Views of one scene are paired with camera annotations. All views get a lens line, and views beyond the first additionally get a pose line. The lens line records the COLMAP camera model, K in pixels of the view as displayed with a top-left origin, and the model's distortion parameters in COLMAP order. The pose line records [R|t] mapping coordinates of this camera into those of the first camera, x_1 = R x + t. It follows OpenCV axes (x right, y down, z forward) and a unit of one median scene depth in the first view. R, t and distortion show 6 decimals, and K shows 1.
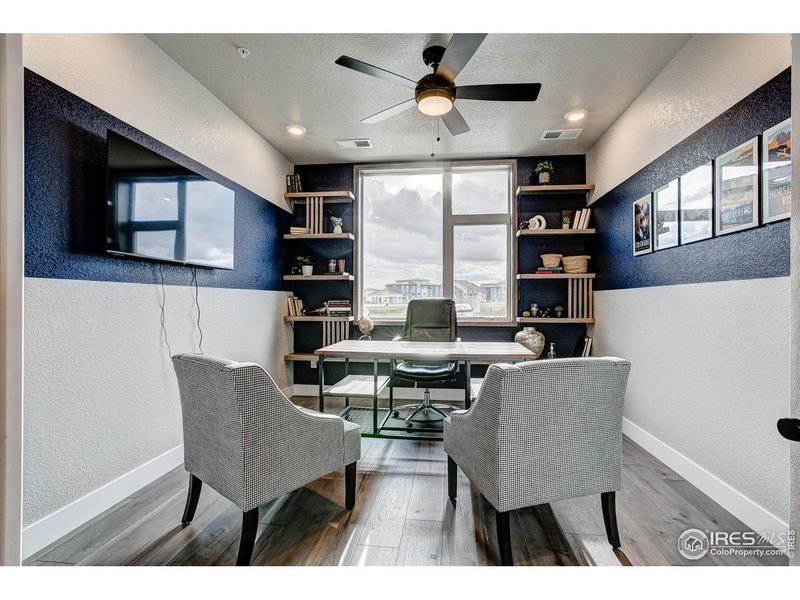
lens RADIAL K [[366.0, 0, 413.1], [0, 366.0, 298.0], [0, 0, 1]] dist [-0.023984, 0.011144]
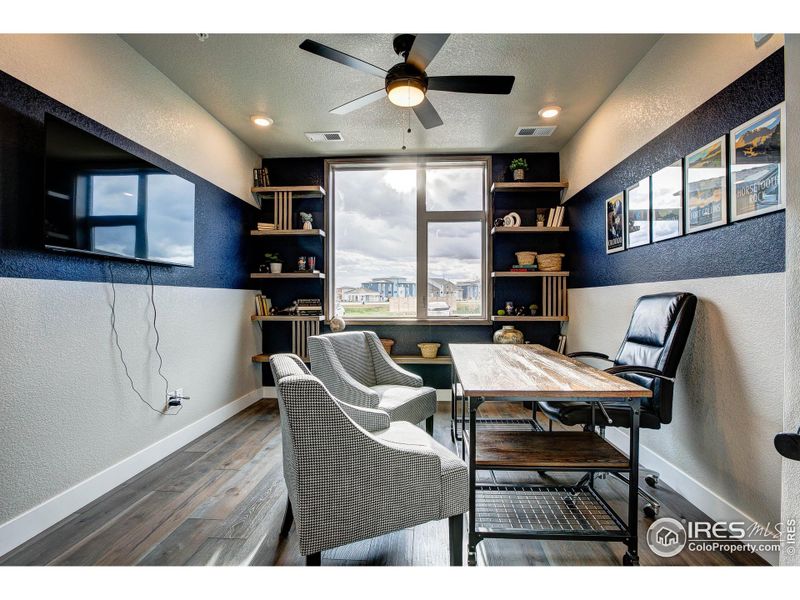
lens RADIAL K [[366.0, 0, 407.9], [0, 366.0, 299.3], [0, 0, 1]] dist [-0.023984, 0.011144]
pose [[0.998849, -0.003977, 0.047795, 0.011275], [0.003593, 0.999960, 0.008132, -0.000073], [-0.047825, -0.007951, 0.998824, 0.022918]]
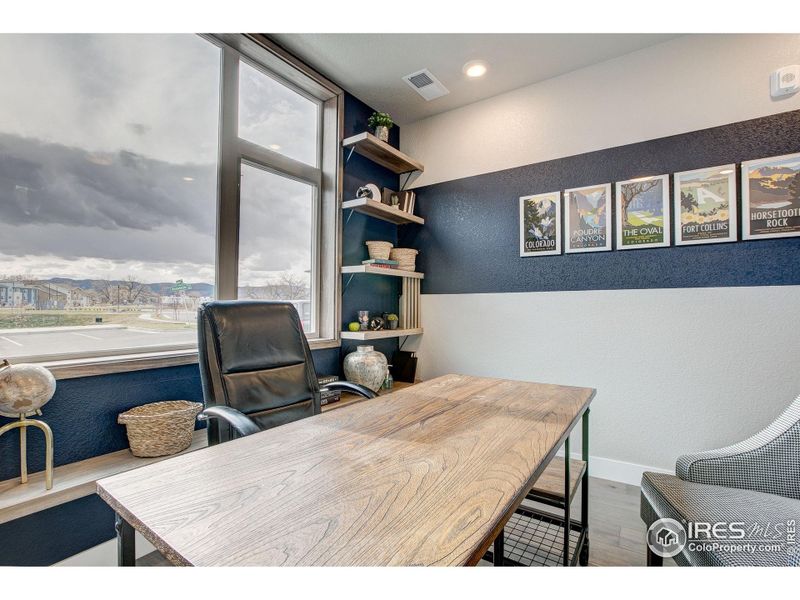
lens RADIAL K [[391.7, 0, 395.8], [0, 391.7, 298.5], [0, 0, 1]] dist [-0.030722, 0.015847]
pose [[0.479568, 0.019198, 0.877295, -0.418599], [-0.005432, 0.999806, -0.018910, 0.009295], [-0.877488, 0.004303, 0.479579, 0.874775]]
